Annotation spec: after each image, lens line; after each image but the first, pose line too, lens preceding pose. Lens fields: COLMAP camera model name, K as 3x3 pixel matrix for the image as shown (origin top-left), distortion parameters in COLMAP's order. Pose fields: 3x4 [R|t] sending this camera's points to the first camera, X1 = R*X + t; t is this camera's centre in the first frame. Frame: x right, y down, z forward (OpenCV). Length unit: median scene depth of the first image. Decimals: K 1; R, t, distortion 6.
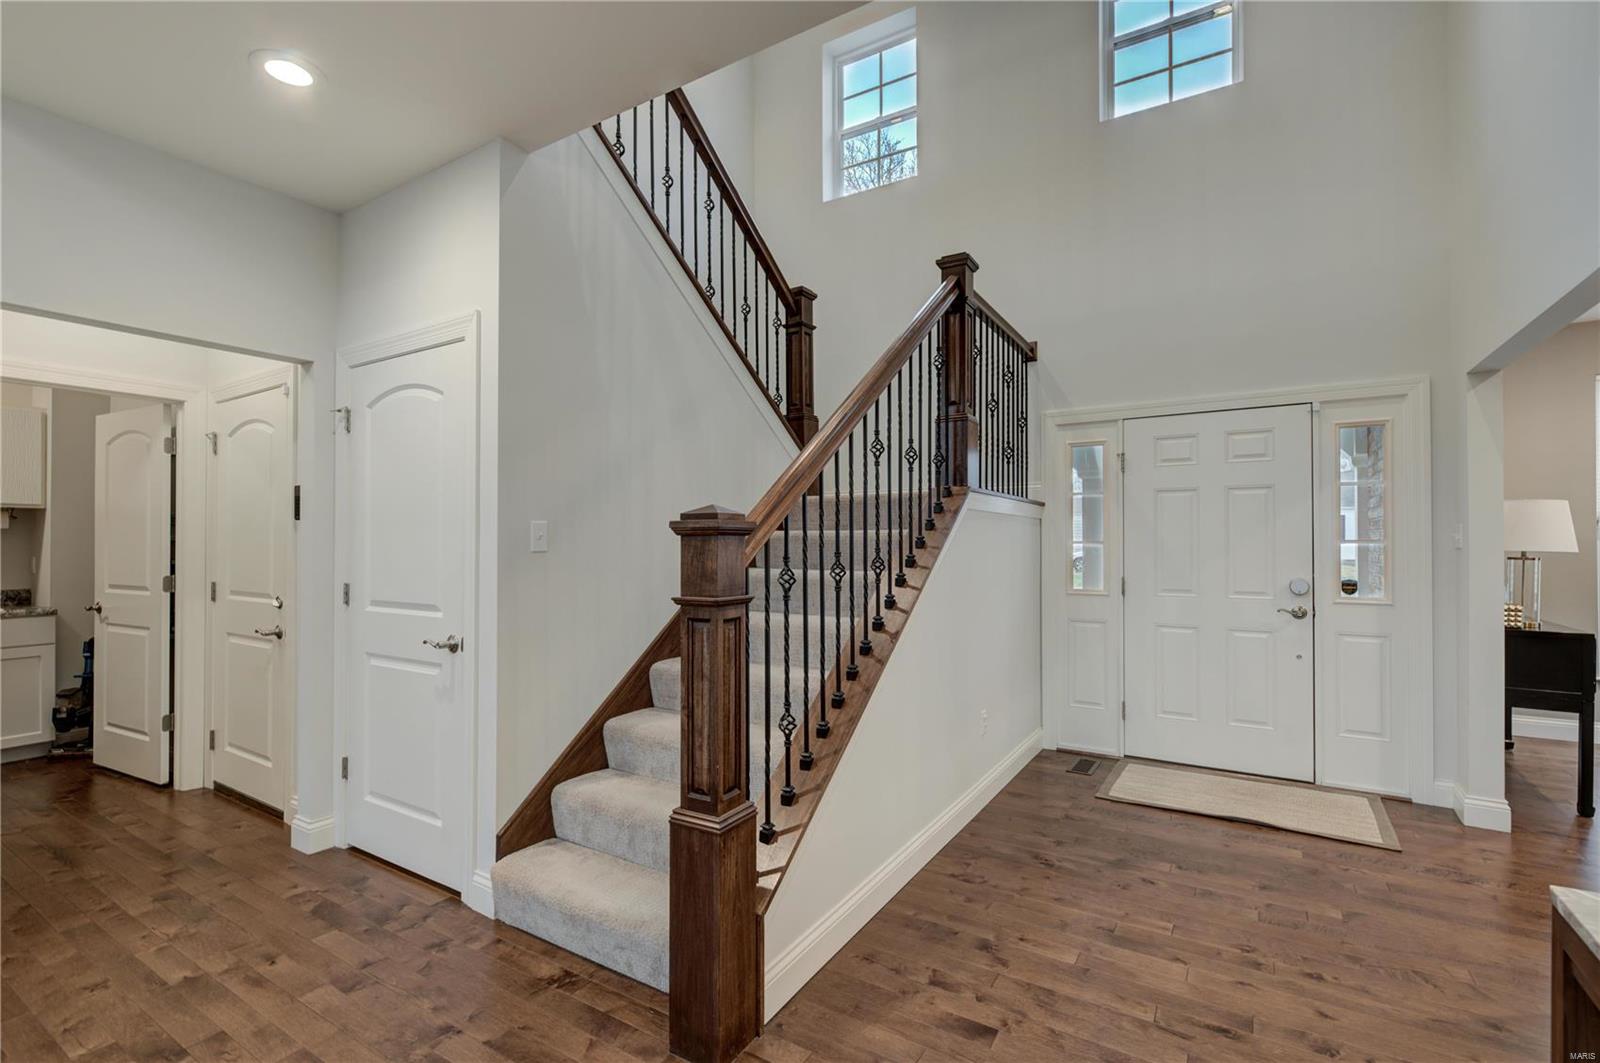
lens RADIAL K [[682.3, 0, 800.2], [0, 682.3, 537.5], [0, 0, 1]] dist [-0.002404, -0.000194]
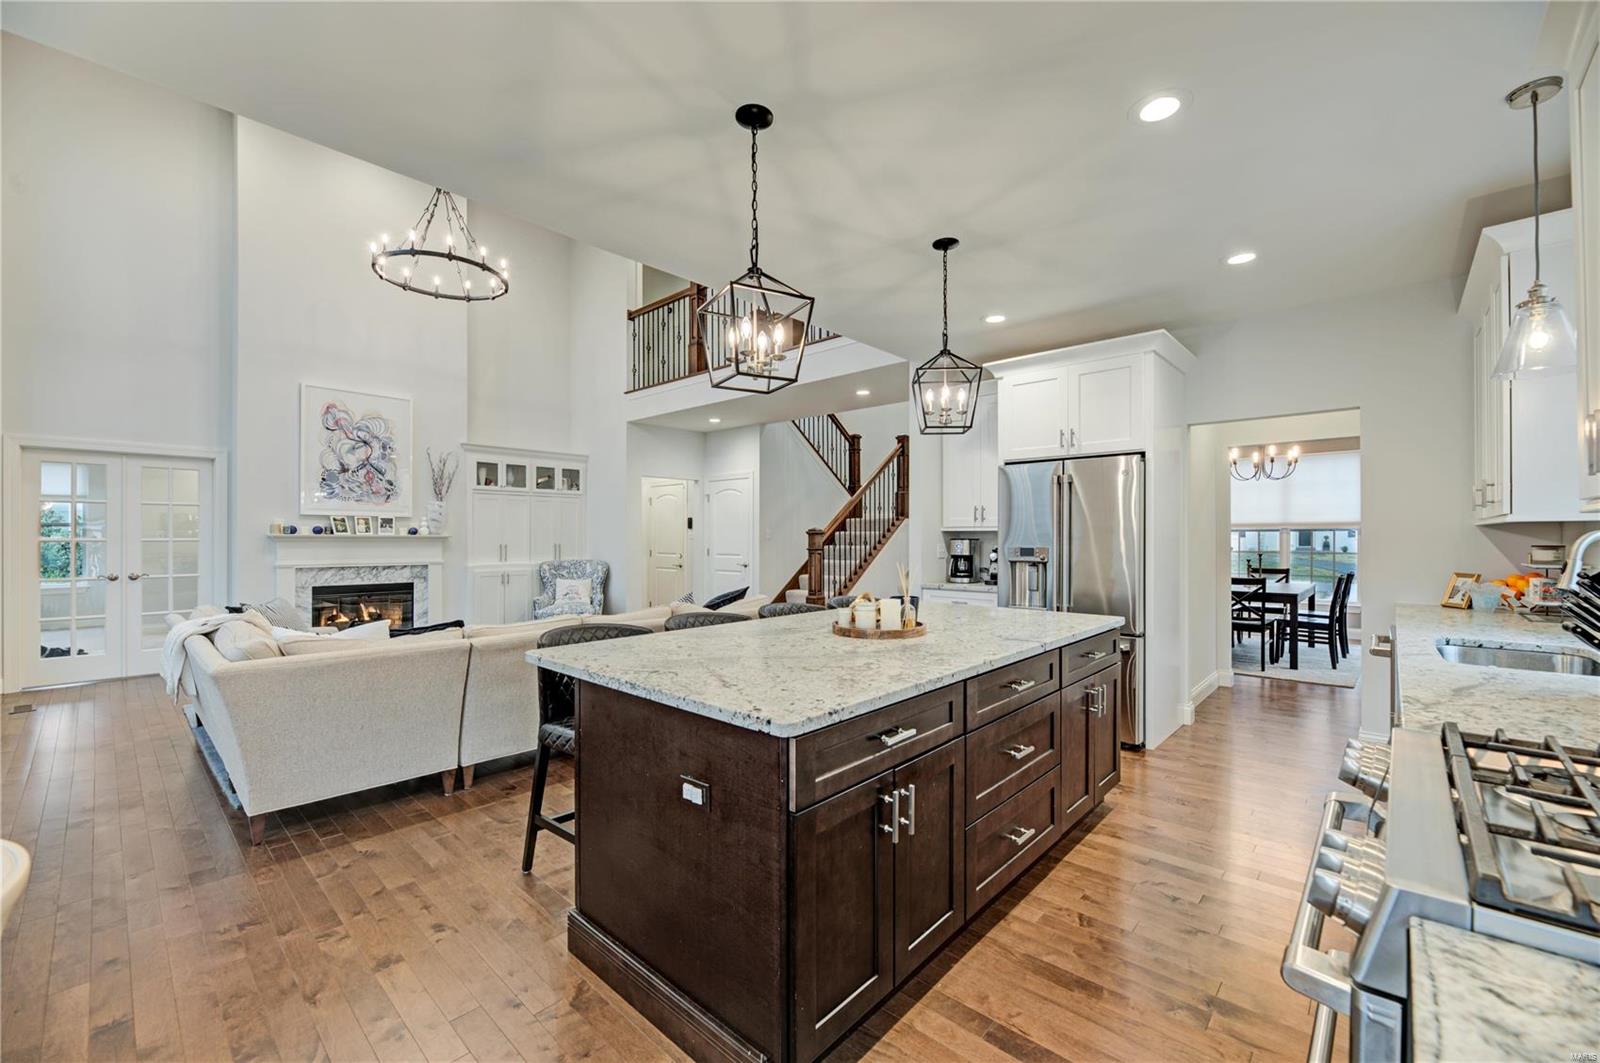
lens RADIAL K [[657.6, 0, 816.7], [0, 657.6, 534.6], [0, 0, 1]] dist [-0.001633, -0.001071]
pose [[0.986935, 0.000729, -0.161116, 0.310991], [0.000848, 0.999952, 0.009719, -0.024369], [0.161115, -0.009728, 0.986888, -1.758214]]
